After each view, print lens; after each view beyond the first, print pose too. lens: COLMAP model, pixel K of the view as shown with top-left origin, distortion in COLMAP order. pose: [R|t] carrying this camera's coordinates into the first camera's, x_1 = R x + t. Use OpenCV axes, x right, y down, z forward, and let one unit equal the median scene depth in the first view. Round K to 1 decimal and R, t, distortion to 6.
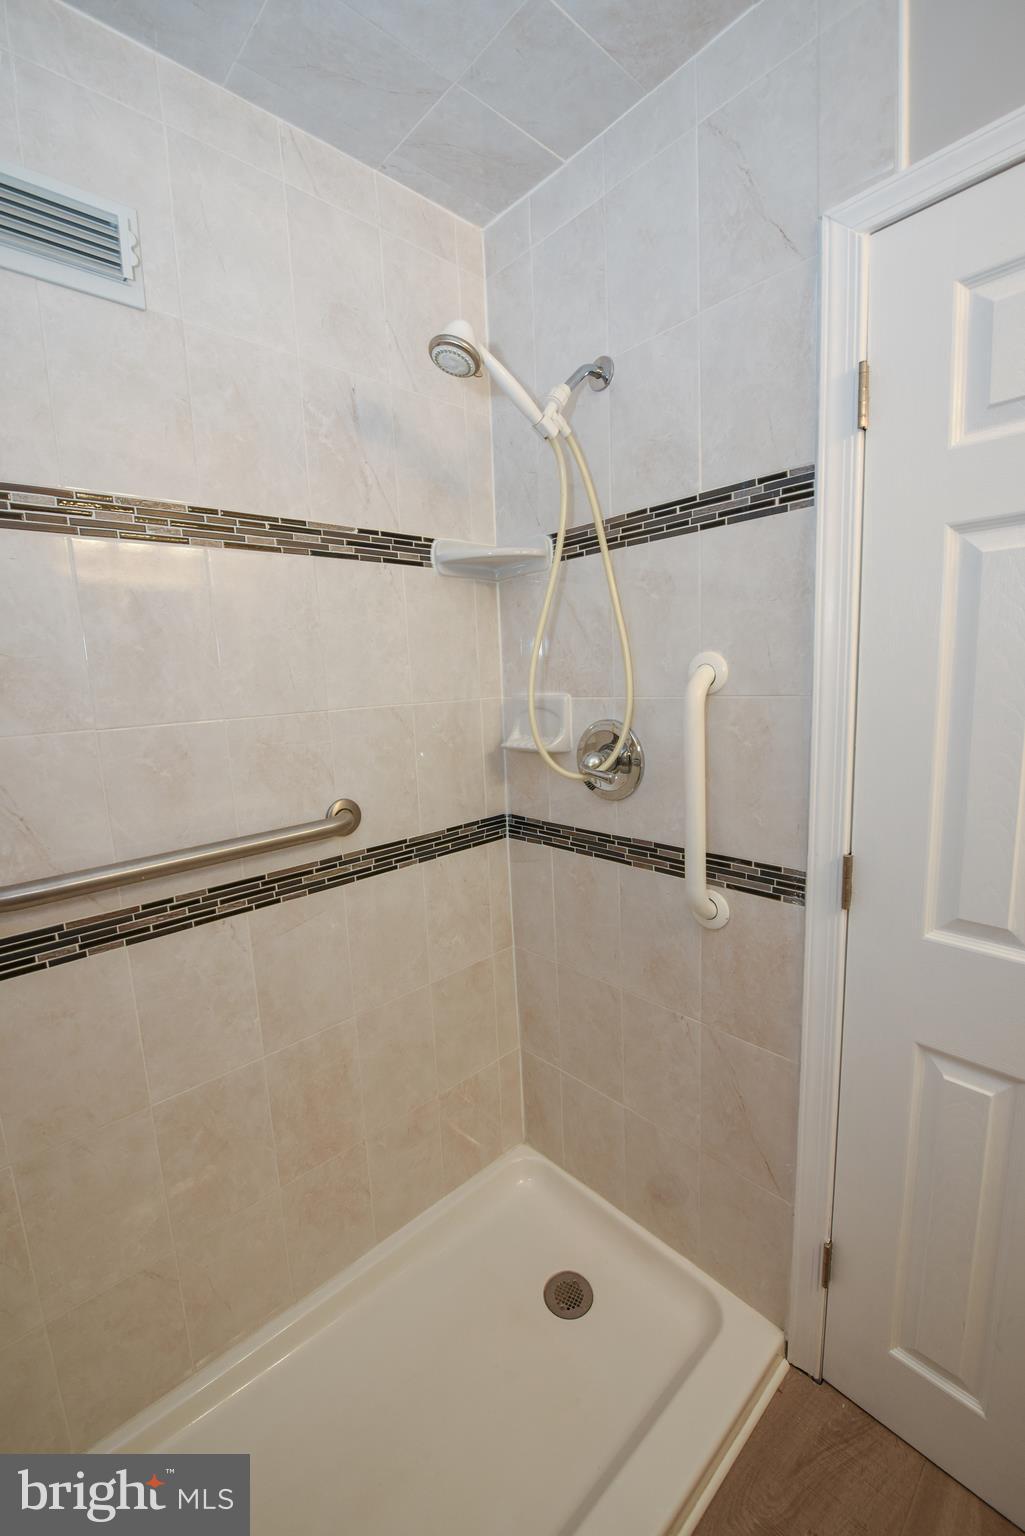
lens RADIAL K [[665.3, 0, 512.5], [0, 665.3, 768.0], [0, 0, 1]] dist [-0.020559, -0.000639]
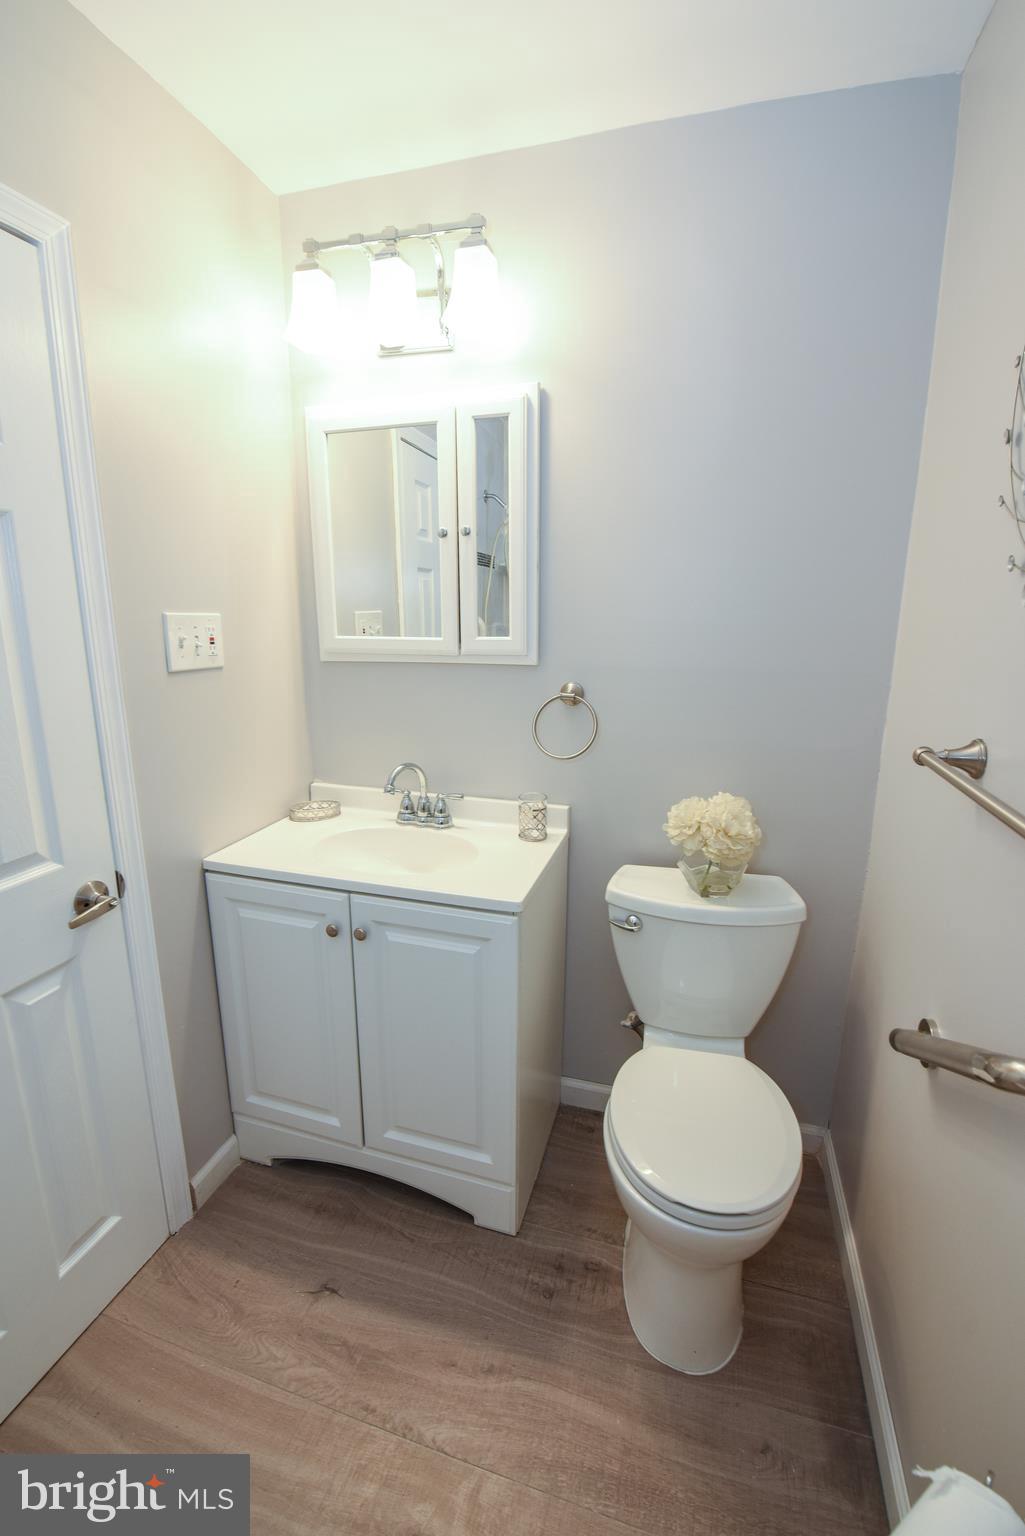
lens RADIAL K [[665.3, 0, 512.5], [0, 665.3, 768.0], [0, 0, 1]] dist [-0.020559, -0.000639]
pose [[-0.479077, -0.149700, 0.864913, -0.672371], [0.153491, 0.955881, 0.250463, -0.076697], [-0.864249, 0.252748, -0.434963, 0.672572]]
